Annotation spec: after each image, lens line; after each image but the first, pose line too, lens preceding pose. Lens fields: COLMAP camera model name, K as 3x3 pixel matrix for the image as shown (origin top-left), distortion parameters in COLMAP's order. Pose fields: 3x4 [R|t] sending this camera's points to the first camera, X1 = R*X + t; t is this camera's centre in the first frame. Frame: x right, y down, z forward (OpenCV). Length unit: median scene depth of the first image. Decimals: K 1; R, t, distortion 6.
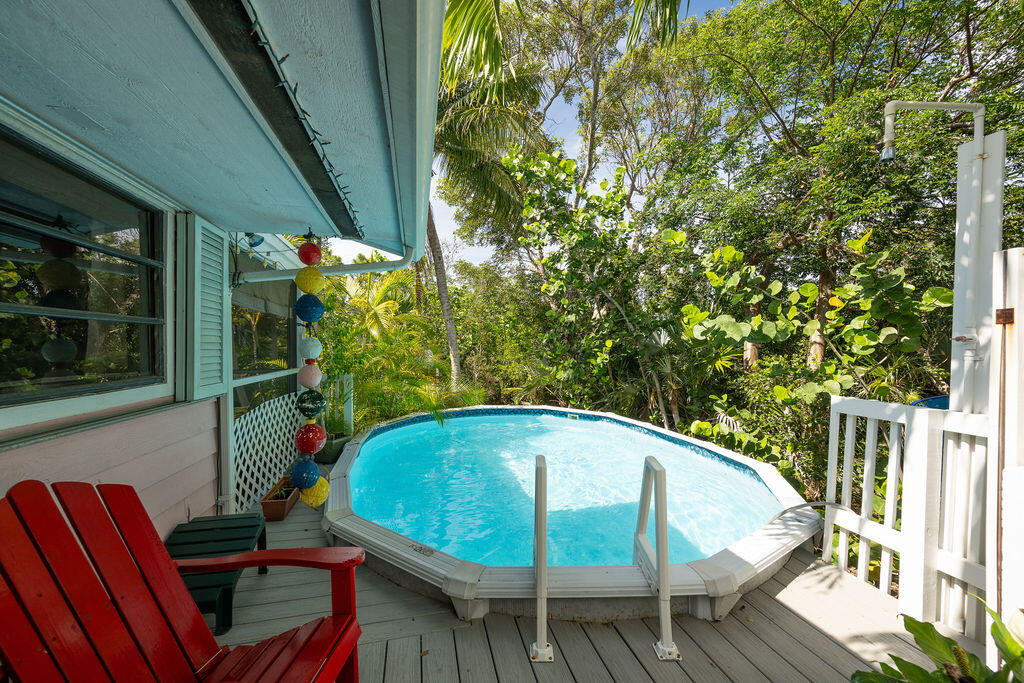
lens RADIAL K [[401.1, 0, 512.3], [0, 401.1, 342.1], [0, 0, 1]] dist [-0.003365, 0.000952]
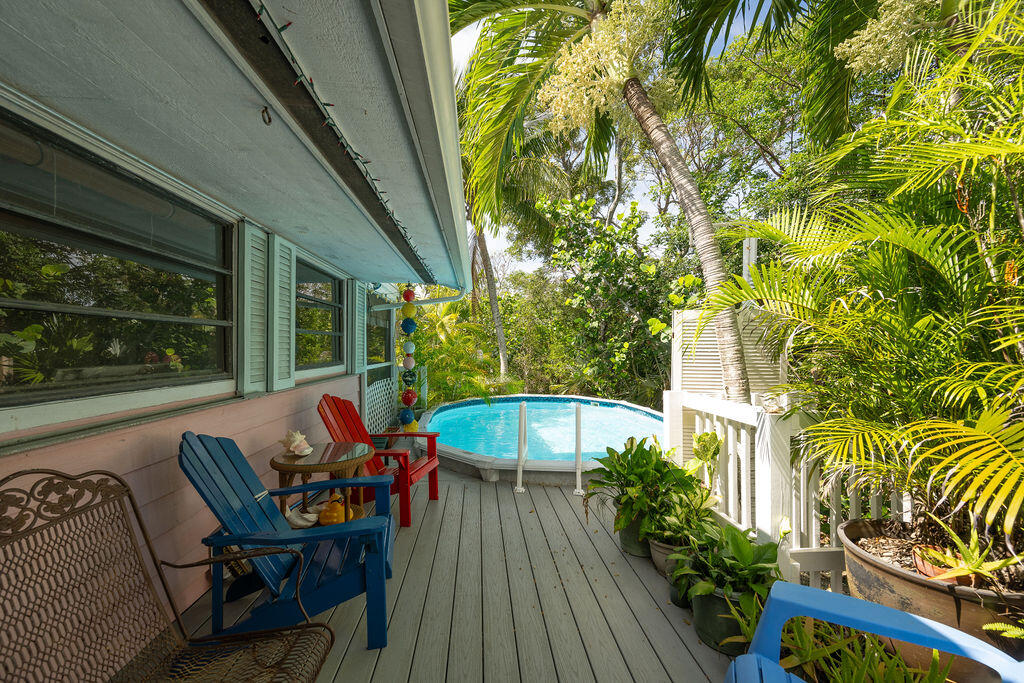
lens RADIAL K [[401.1, 0, 512.2], [0, 401.1, 344.1], [0, 0, 1]] dist [-0.003365, 0.000952]
pose [[0.988761, 0.001696, -0.149497, 0.087680], [-0.001338, 0.999996, 0.002491, -0.002402], [0.149501, -0.002263, 0.988759, -0.276708]]
